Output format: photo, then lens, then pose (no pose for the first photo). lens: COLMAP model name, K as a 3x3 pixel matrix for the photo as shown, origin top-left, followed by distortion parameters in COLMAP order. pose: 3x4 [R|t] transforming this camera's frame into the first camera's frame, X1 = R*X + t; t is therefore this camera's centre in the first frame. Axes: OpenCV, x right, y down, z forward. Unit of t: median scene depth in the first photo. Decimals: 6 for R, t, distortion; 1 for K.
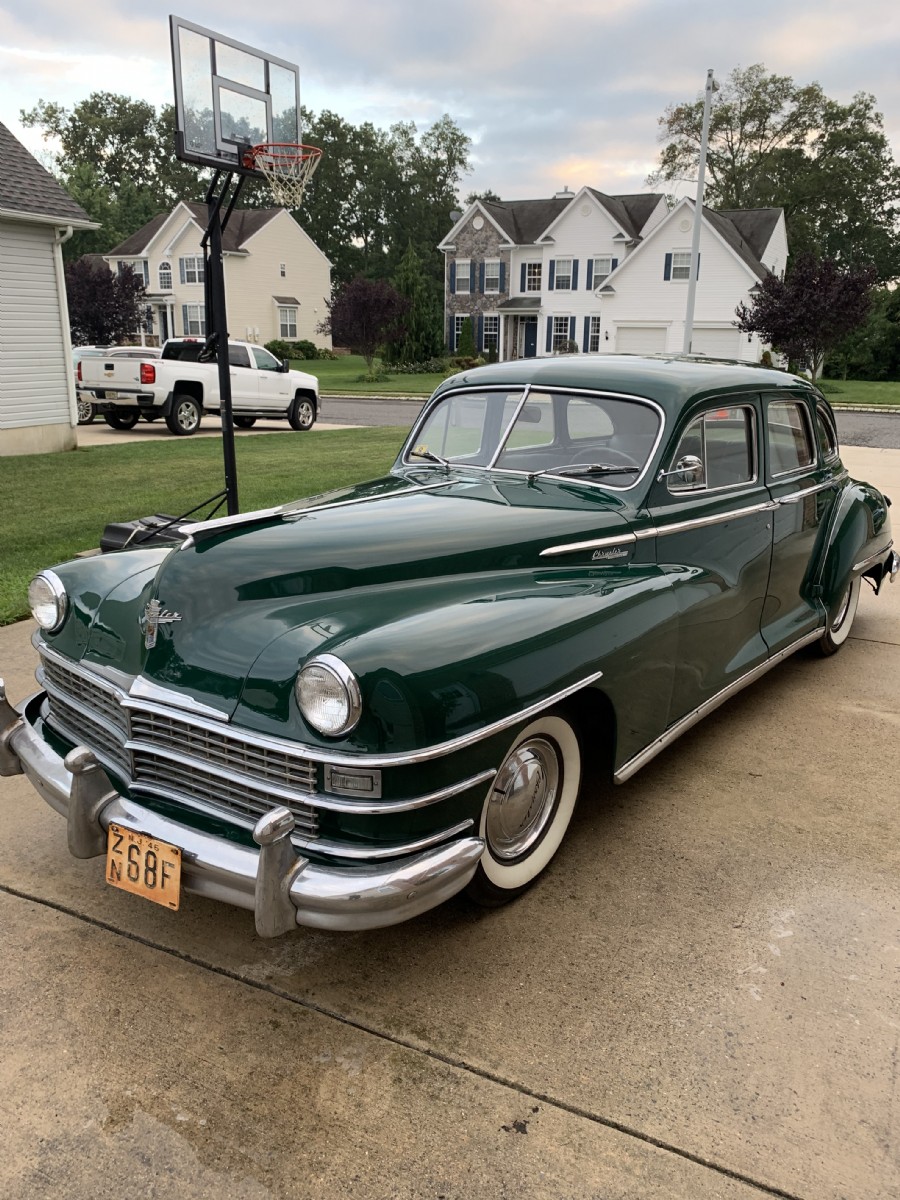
lens RADIAL K [[910.5, 0, 450.0], [0, 910.5, 600.0], [0, 0, 1]] dist [0.005391, 0.003224]
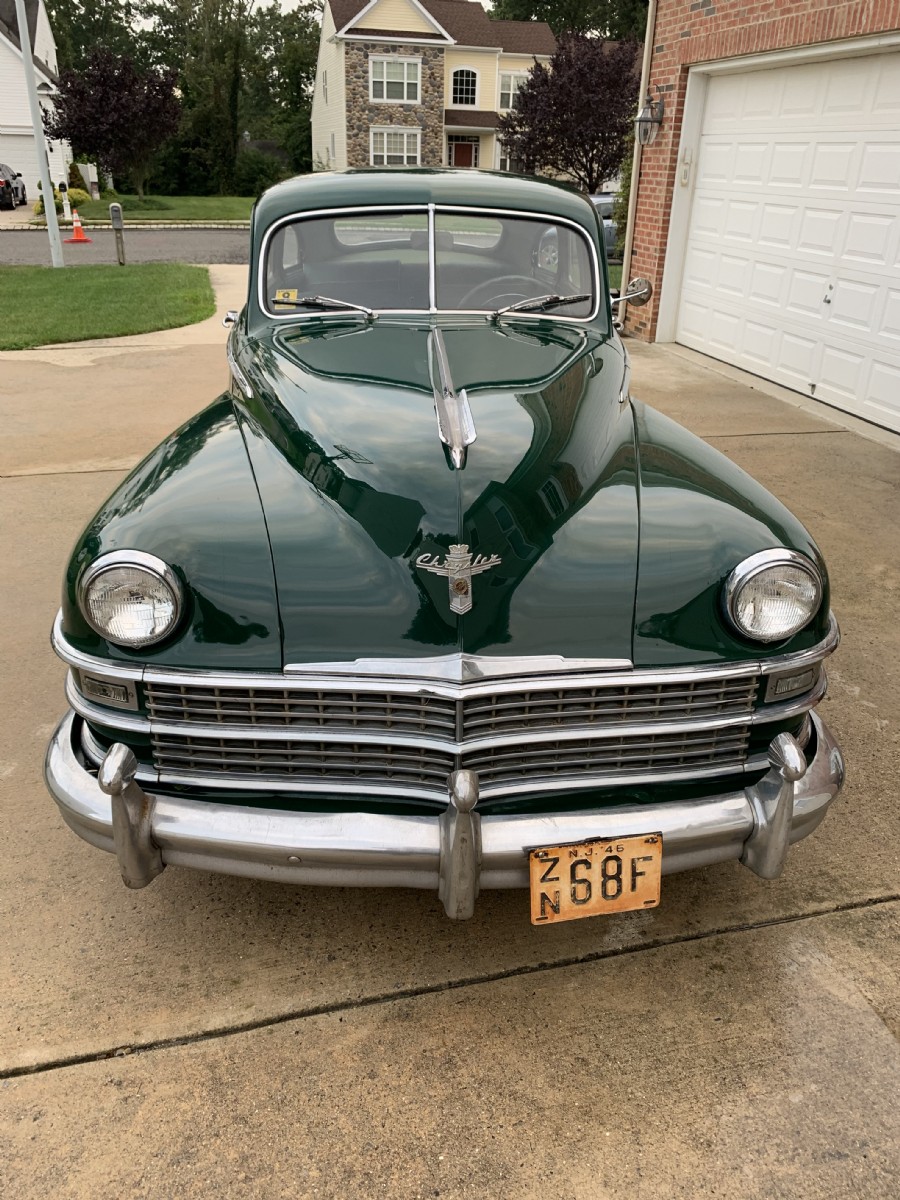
lens RADIAL K [[910.5, 0, 450.0], [0, 910.5, 600.0], [0, 0, 1]] dist [0.005391, 0.003224]
pose [[0.754636, -0.281609, 0.592639, -0.688863], [0.170834, 0.956391, 0.236924, -0.114302], [-0.633514, -0.077548, 0.769835, 0.425465]]
